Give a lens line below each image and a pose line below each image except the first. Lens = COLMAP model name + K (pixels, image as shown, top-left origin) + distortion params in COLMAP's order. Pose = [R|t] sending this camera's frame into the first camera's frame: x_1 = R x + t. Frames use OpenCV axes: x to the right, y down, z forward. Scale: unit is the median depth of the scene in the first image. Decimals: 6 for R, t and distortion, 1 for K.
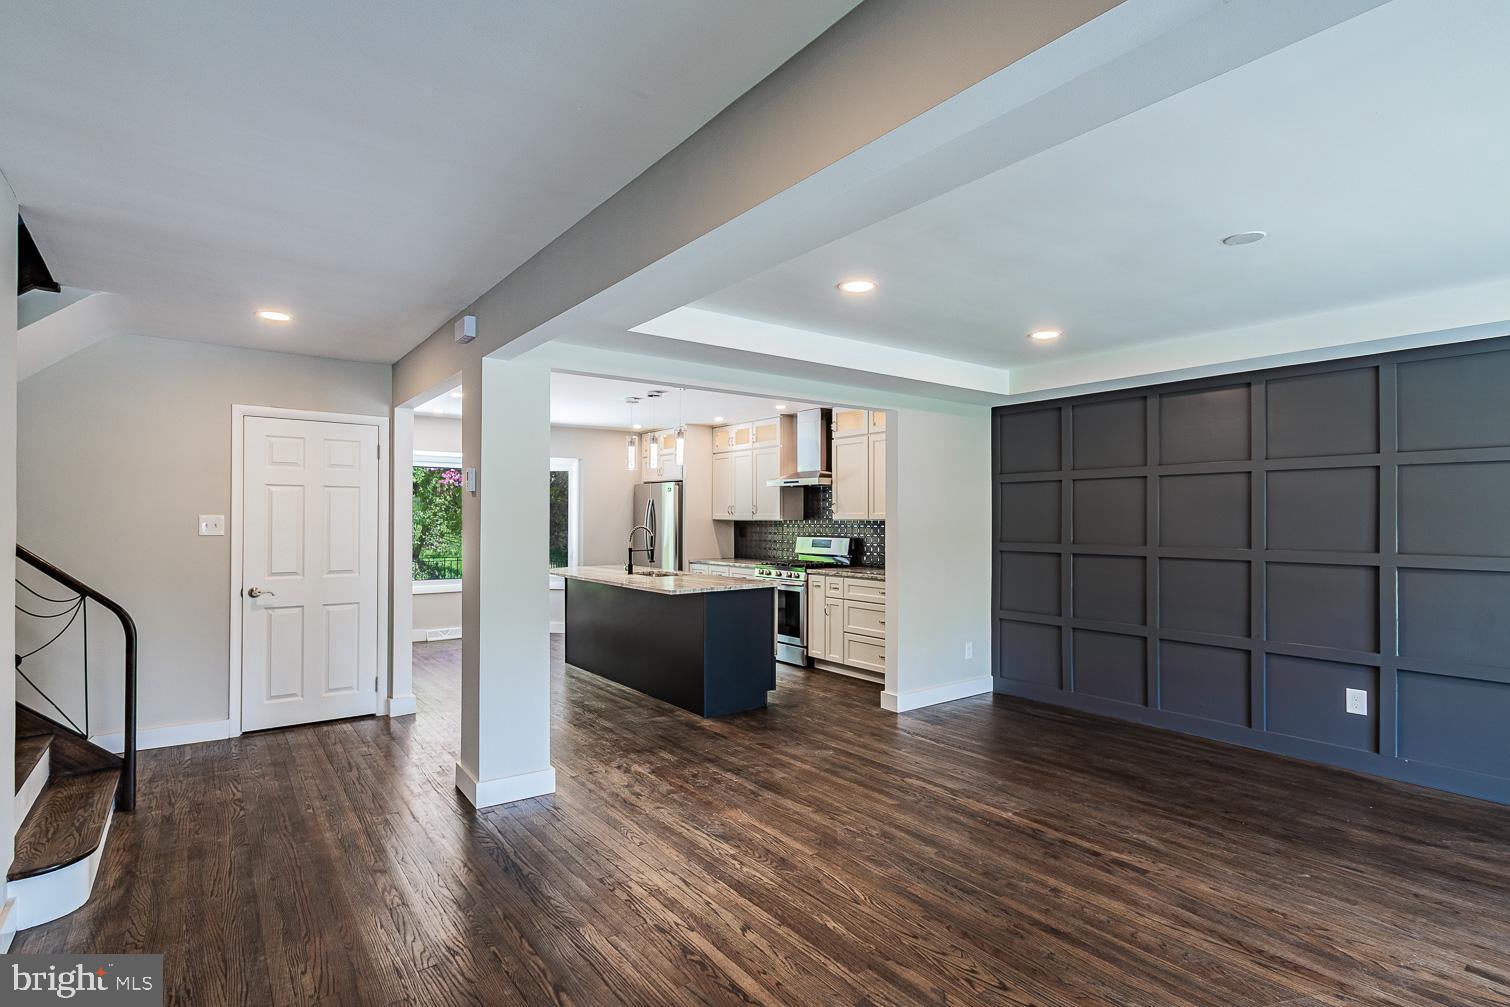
lens RADIAL K [[720.2, 0, 737.7], [0, 720.2, 508.4], [0, 0, 1]] dist [0.000306, -0.000711]
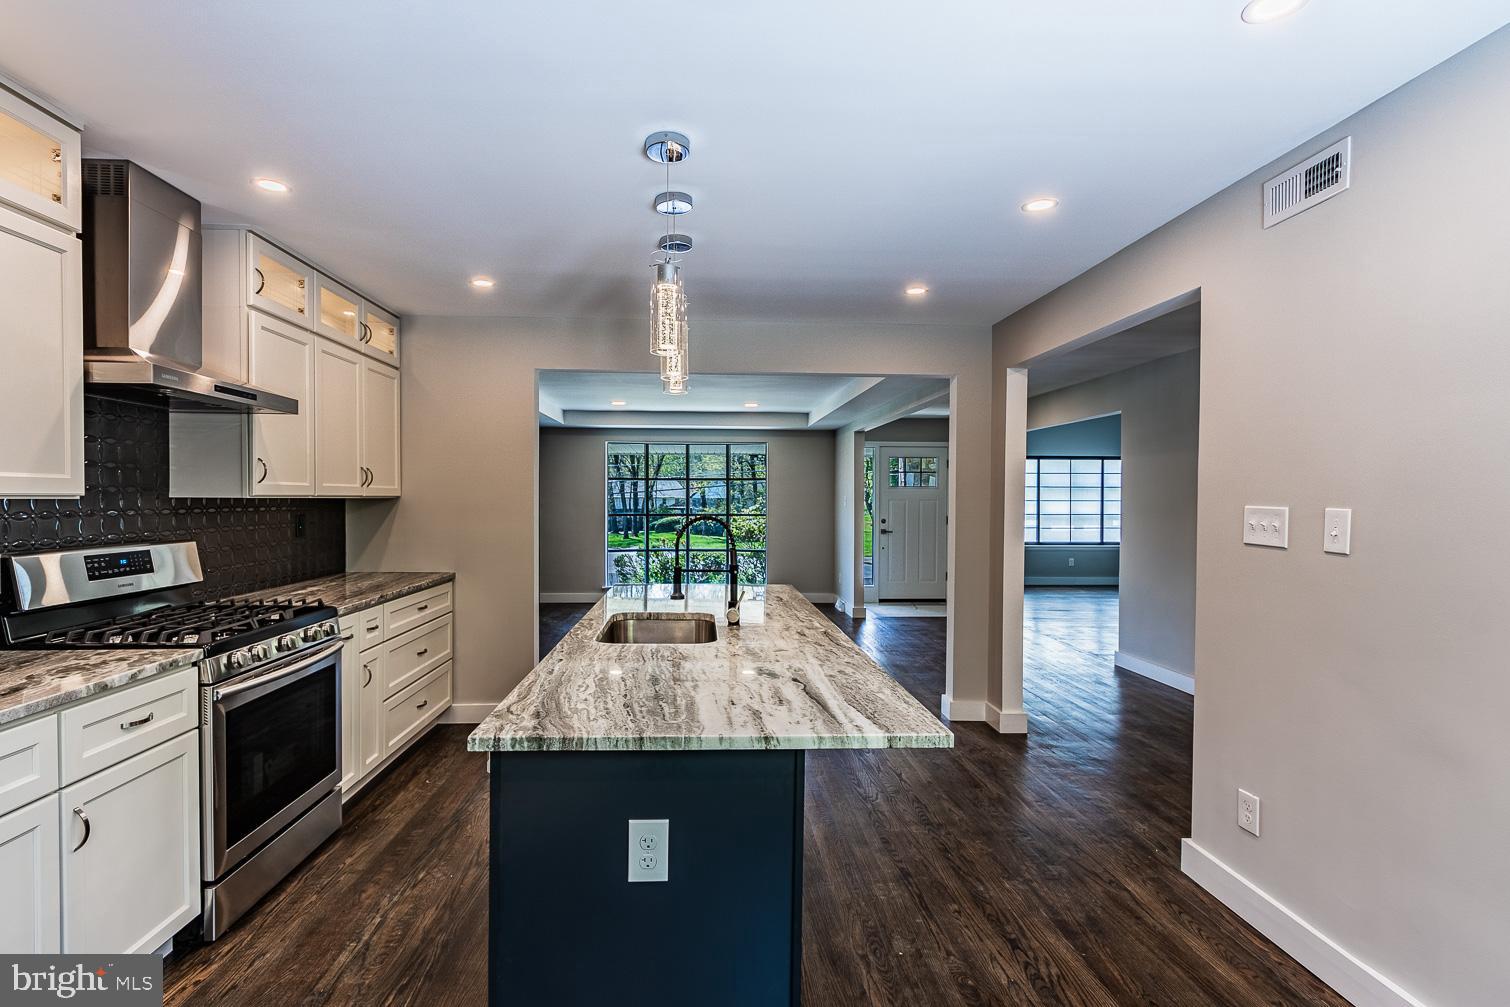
lens RADIAL K [[720.2, 0, 737.7], [0, 720.2, 508.4], [0, 0, 1]] dist [0.000306, -0.000711]
pose [[-0.832183, -0.014023, 0.554323, -0.412441], [-0.014817, 0.999886, 0.003051, 0.020984], [-0.554302, -0.005674, -0.832296, 1.433125]]
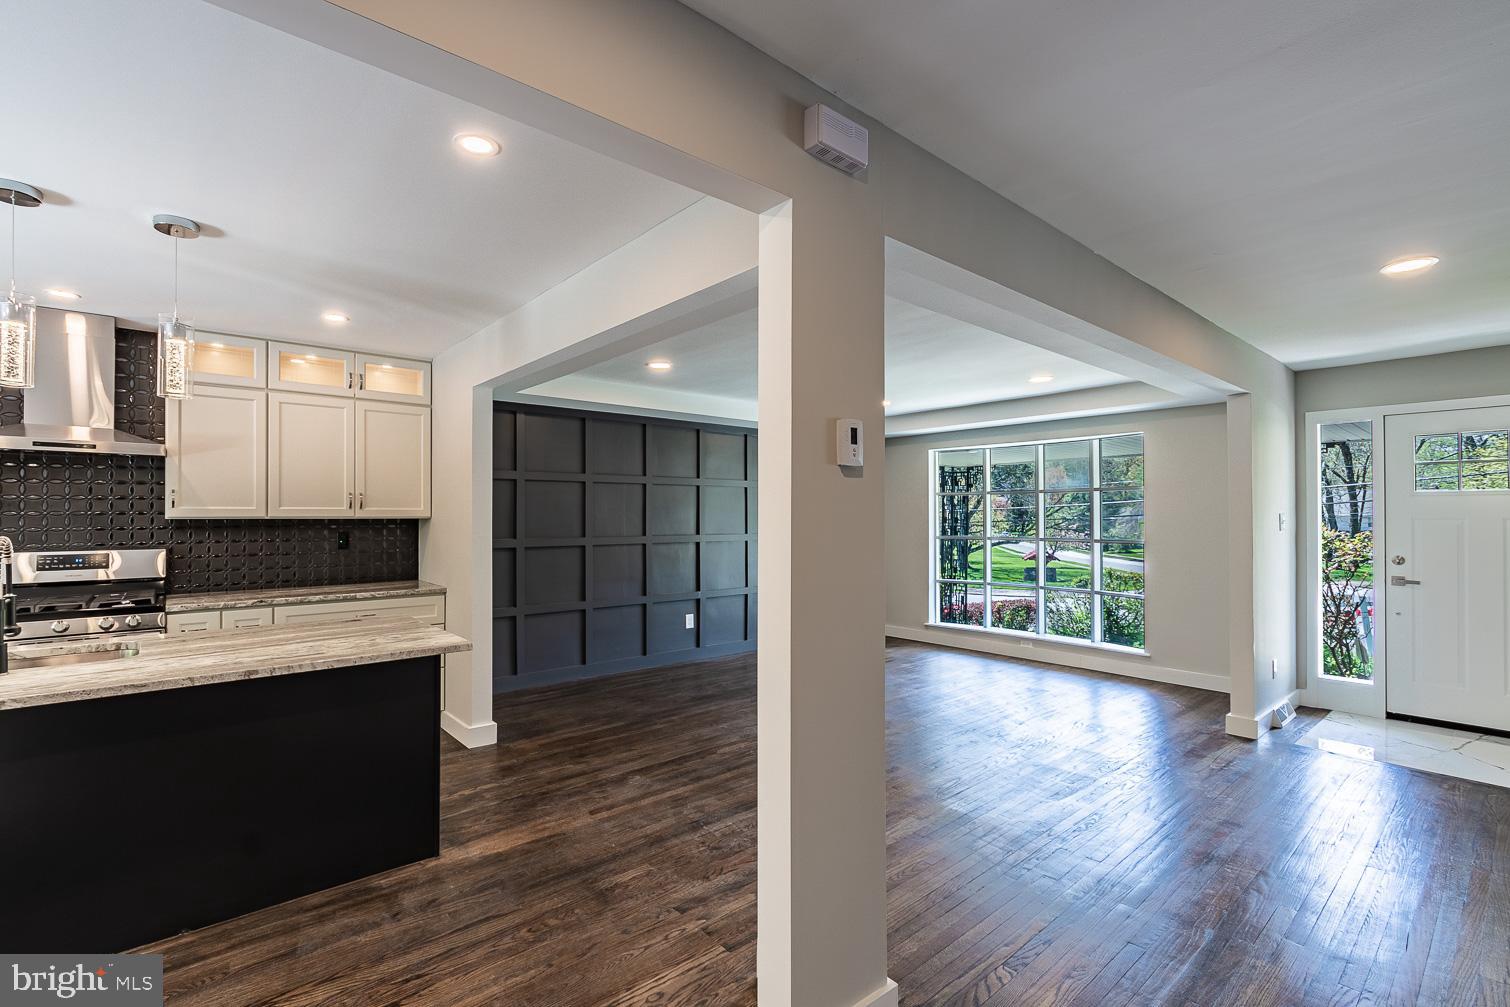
lens RADIAL K [[672.2, 0, 723.7], [0, 672.2, 512.3], [0, 0, 1]] dist [-0.001264, -0.000860]
pose [[-0.047083, 0.002821, 0.998887, -0.521829], [-0.015204, 0.999878, -0.003540, 0.007748], [-0.998775, -0.015354, -0.047035, 0.686174]]
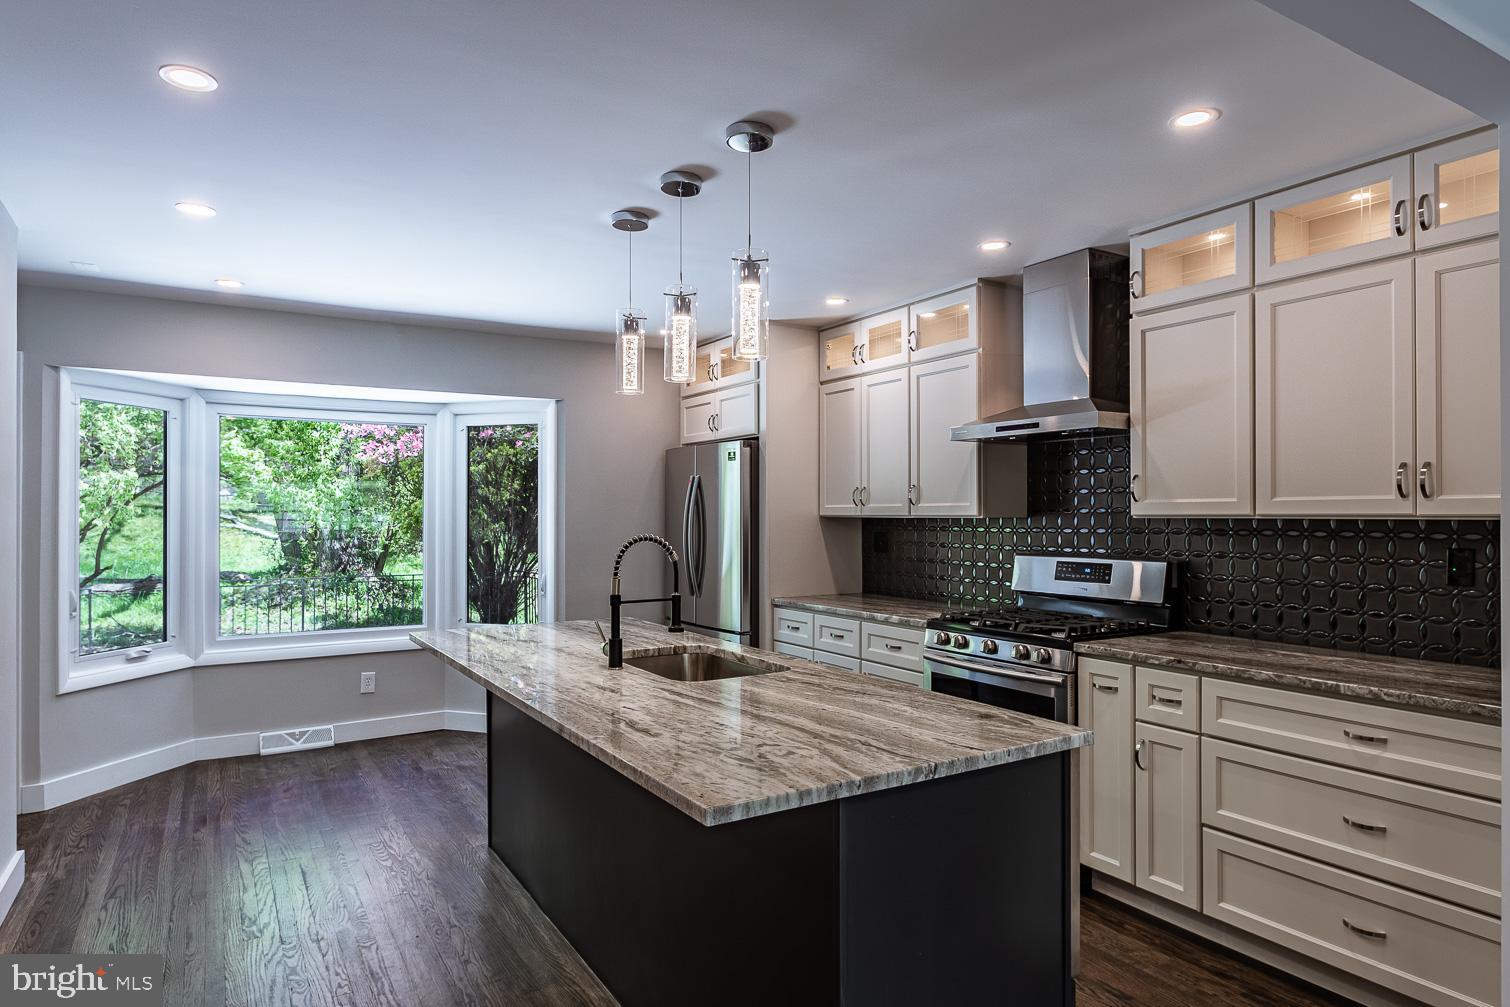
lens RADIAL K [[904.7, 0, 748.1], [0, 904.7, 510.4], [0, 0, 1]] dist [0.005313, 0.001524]
pose [[0.996039, -0.003018, -0.088861, -0.043318], [0.003858, 0.999949, 0.009287, 0.008589], [0.088829, -0.009593, 0.996001, 0.573616]]
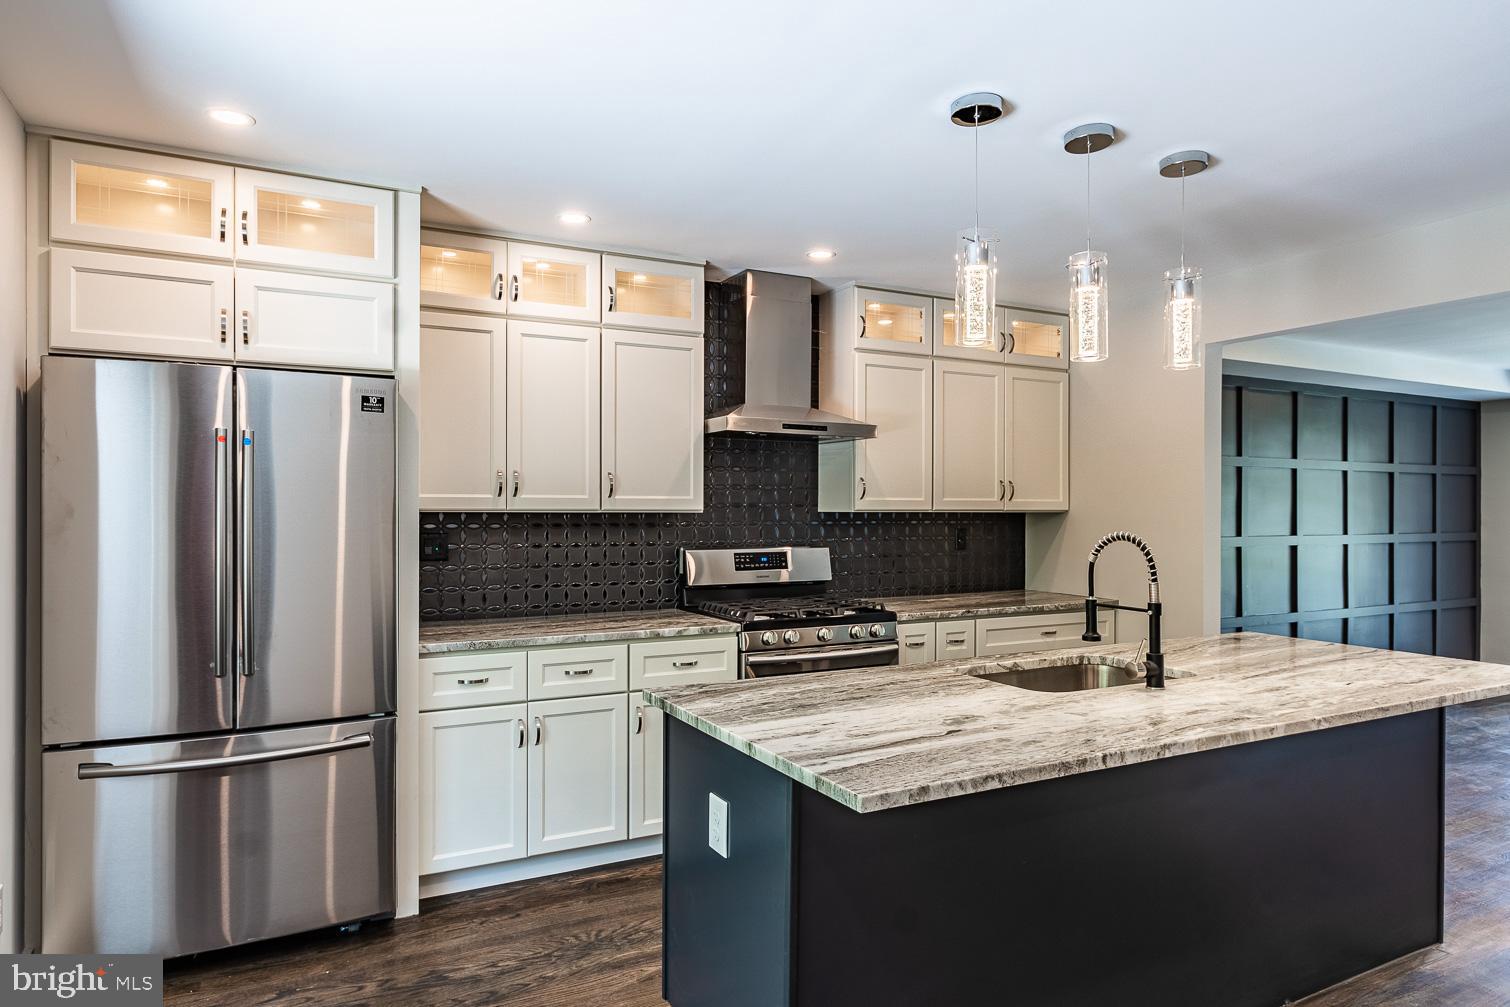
lens RADIAL K [[904.7, 0, 748.1], [0, 904.7, 510.4], [0, 0, 1]] dist [0.005313, 0.001524]
pose [[0.149086, -0.002989, 0.988820, -0.600987], [-0.016632, 0.999846, 0.005530, 0.016093], [-0.988684, -0.017270, 0.149014, 1.173978]]
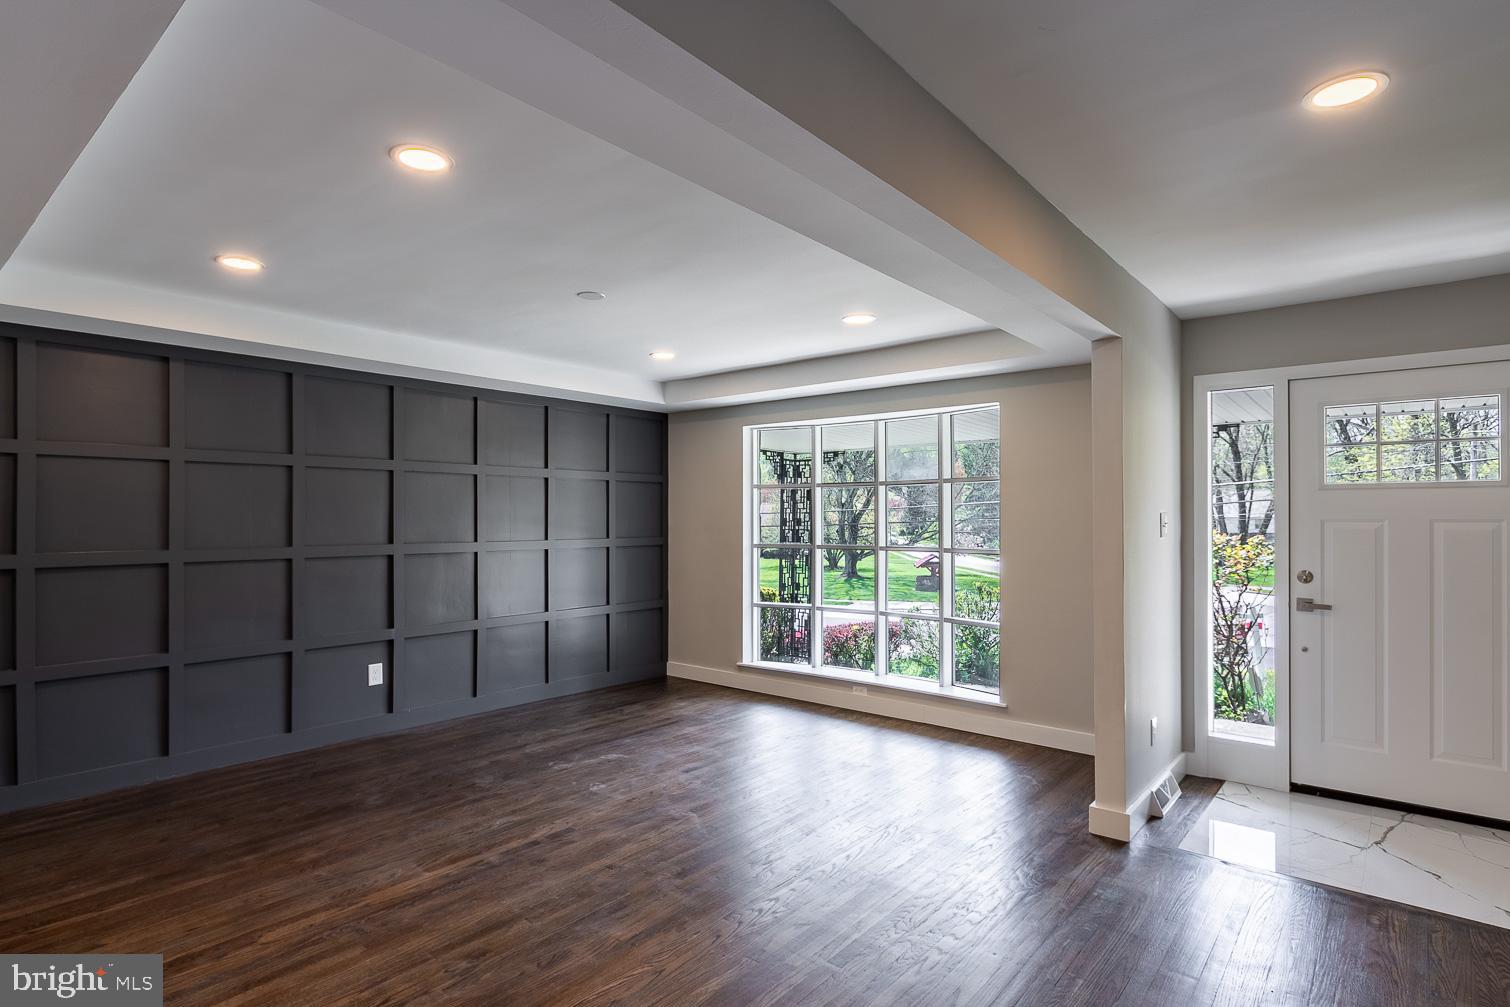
lens RADIAL K [[784.2, 0, 733.3], [0, 784.2, 511.7], [0, 0, 1]] dist [0.000261, 0.000349]
pose [[-0.224692, 0.002971, 0.974425, -0.333557], [-0.016539, 0.999840, -0.006862, 0.005887], [-0.974289, -0.017658, -0.224607, 0.501898]]
